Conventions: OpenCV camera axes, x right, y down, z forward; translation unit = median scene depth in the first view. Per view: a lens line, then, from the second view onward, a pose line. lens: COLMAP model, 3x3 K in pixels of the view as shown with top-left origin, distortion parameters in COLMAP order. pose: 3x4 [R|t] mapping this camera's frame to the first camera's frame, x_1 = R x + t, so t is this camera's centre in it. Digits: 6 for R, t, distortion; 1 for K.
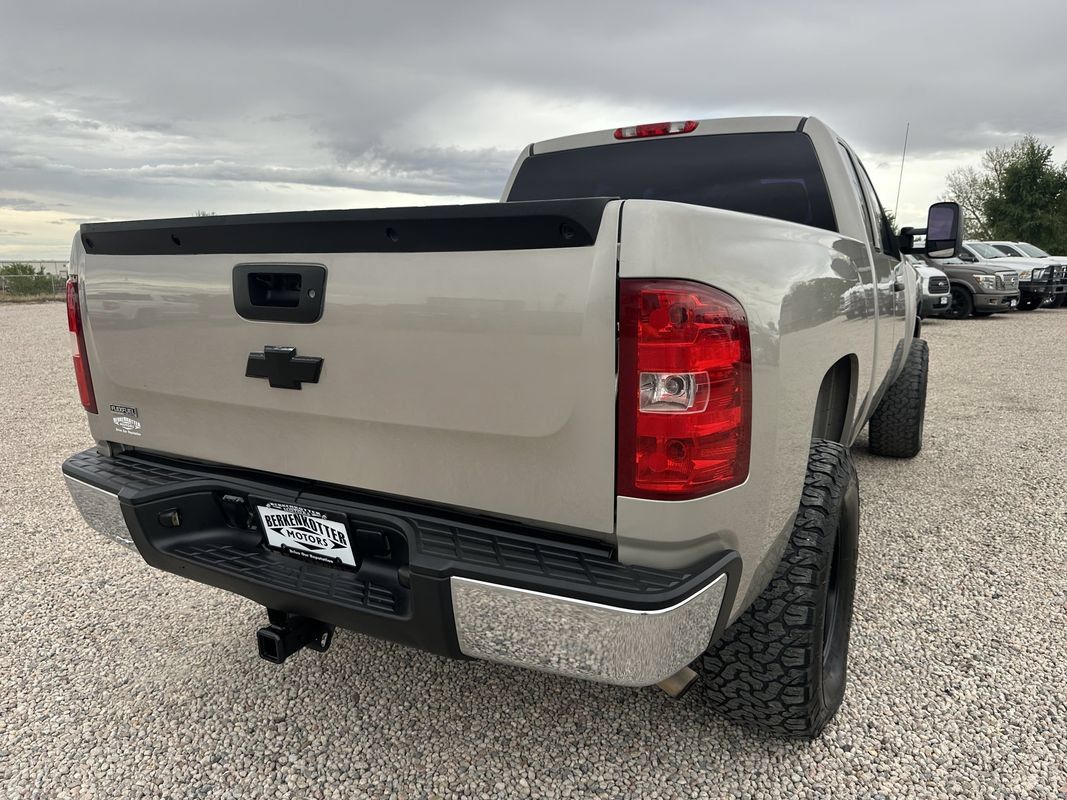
lens RADIAL K [[735.8, 0, 532.0], [0, 735.8, 394.4], [0, 0, 1]] dist [0.041502, -0.051346]
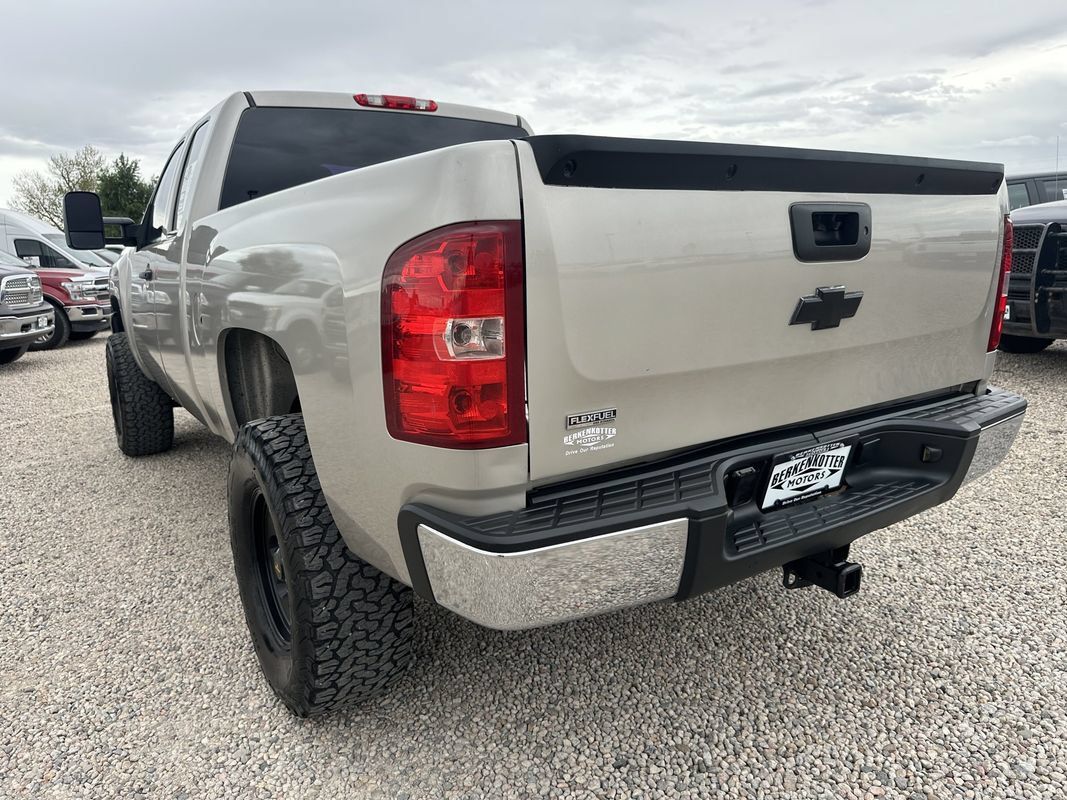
lens RADIAL K [[735.8, 0, 522.3], [0, 735.8, 400.1], [0, 0, 1]] dist [0.041502, -0.051346]
pose [[0.474162, -0.183165, 0.861174, -0.312733], [0.184791, 0.977038, 0.106063, -0.021328], [-0.860827, 0.108847, 0.497122, 0.190460]]
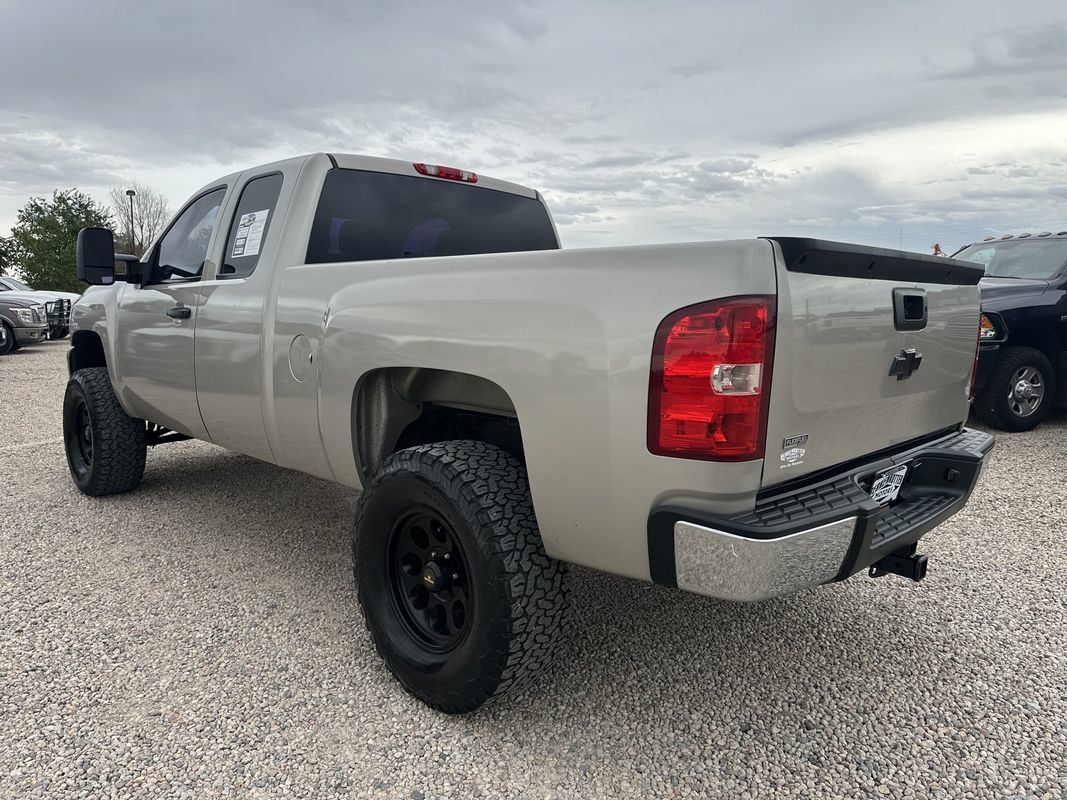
lens RADIAL K [[735.8, 0, 513.0], [0, 735.8, 391.5], [0, 0, 1]] dist [0.041502, -0.051346]
pose [[0.299275, -0.108464, 0.947982, -0.409386], [0.155148, 0.985828, 0.063815, -0.040979], [-0.941469, 0.127979, 0.311862, 0.277127]]
